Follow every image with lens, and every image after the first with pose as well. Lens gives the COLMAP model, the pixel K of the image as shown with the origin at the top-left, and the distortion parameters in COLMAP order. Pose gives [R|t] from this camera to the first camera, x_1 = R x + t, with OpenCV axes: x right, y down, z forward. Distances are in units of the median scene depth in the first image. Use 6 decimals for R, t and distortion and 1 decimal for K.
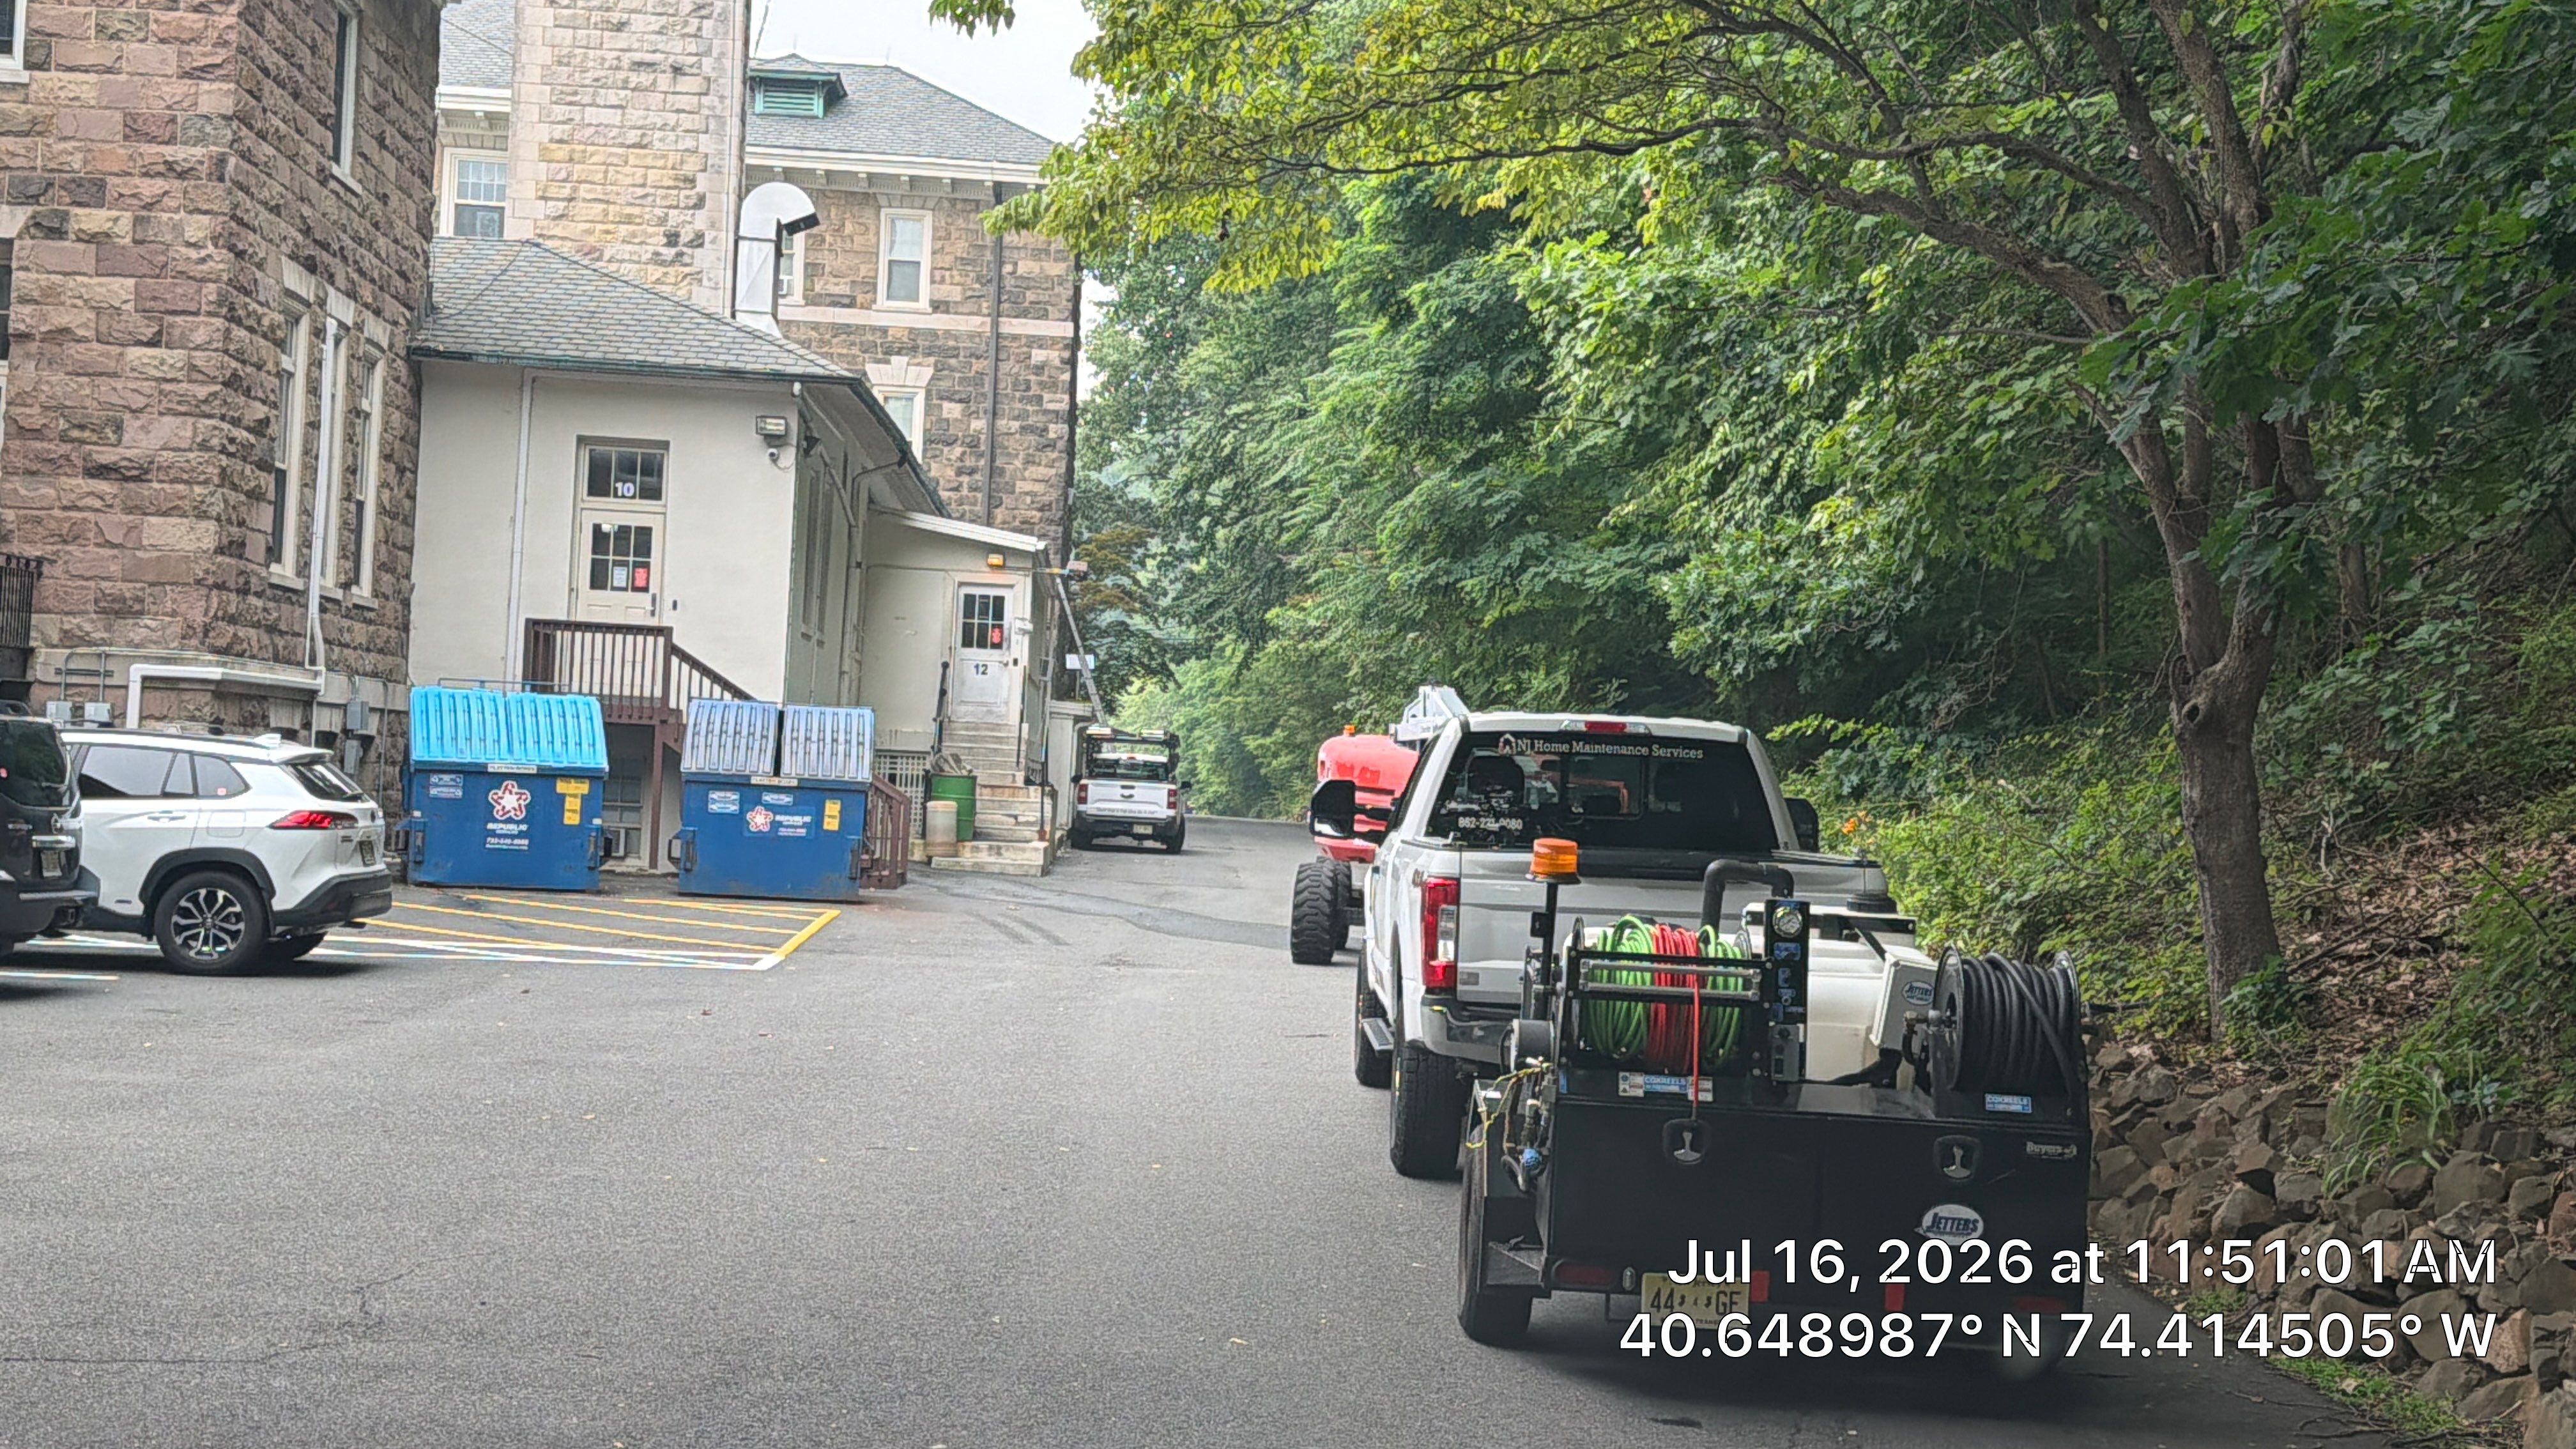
lens RADIAL K [[3054.6, 0, 1294.6], [0, 3054.6, 727.6], [0, 0, 1]] dist [0.071599, 0.000000]
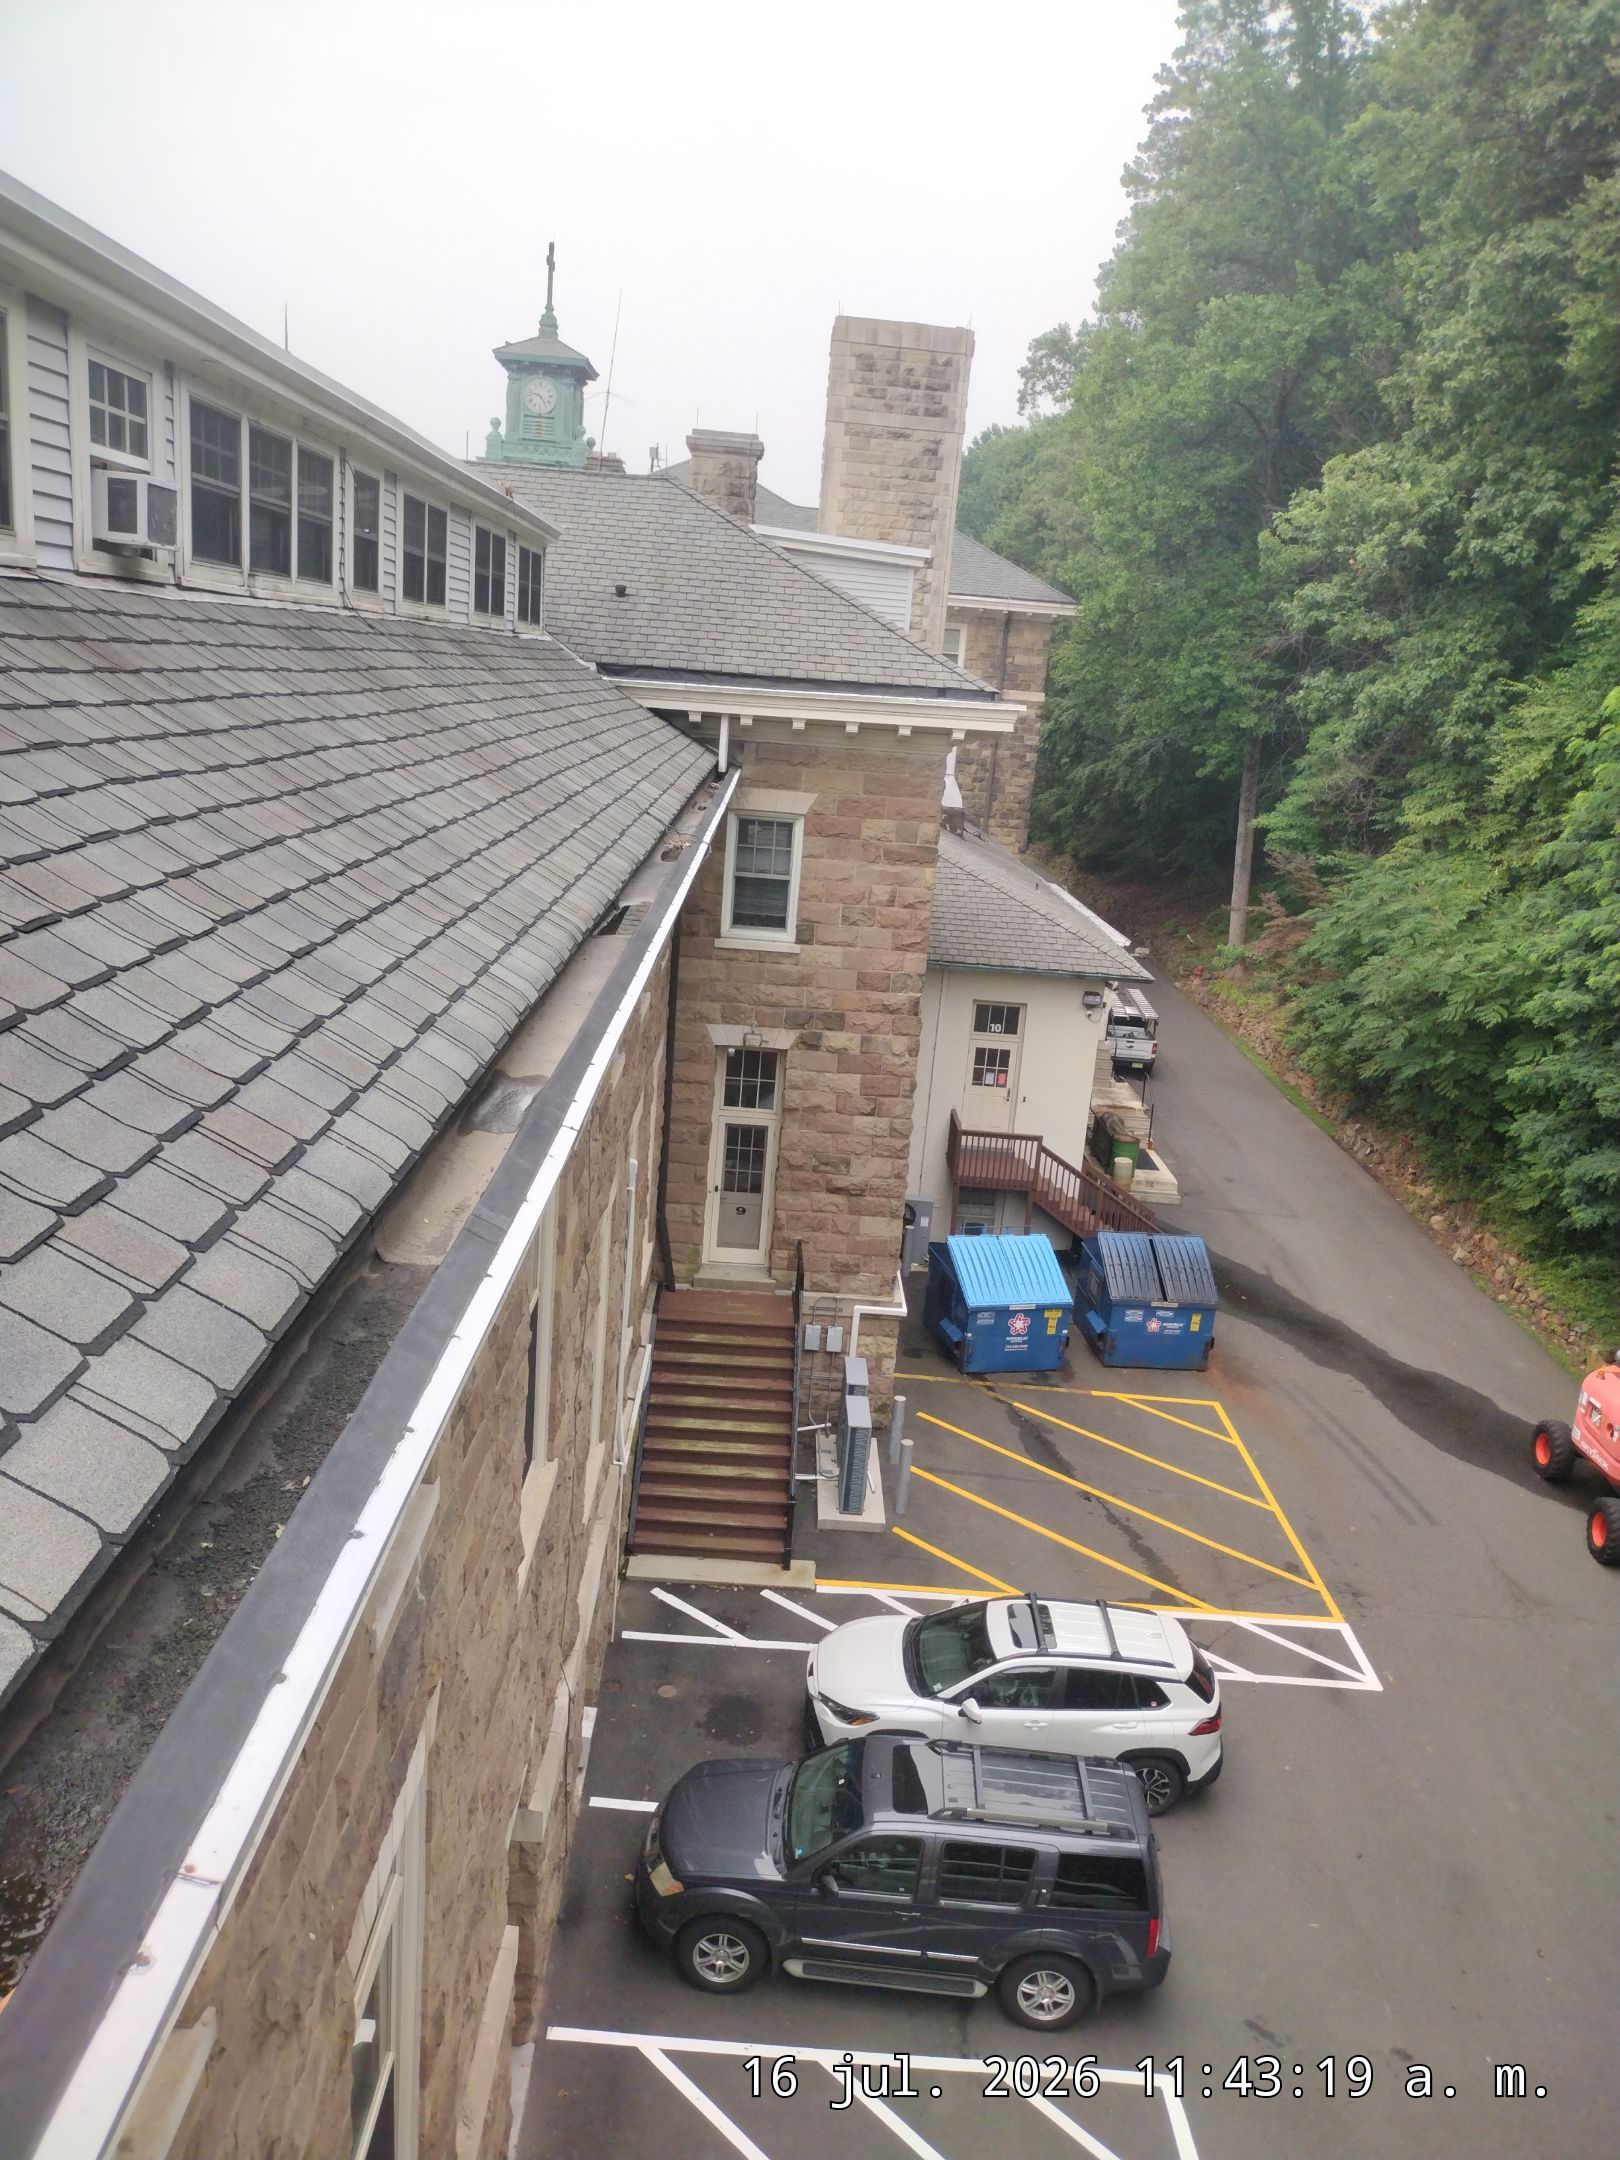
lens RADIAL K [[1517.0, 0, 797.8], [0, 1517.0, 1071.2], [0, 0, 1]] dist [0.049628, -0.001182]
pose [[0.997817, 0.043903, -0.049327, -0.339664], [-0.029039, 0.962609, 0.269332, -0.328404], [0.059307, -0.267312, 0.961783, 0.226642]]
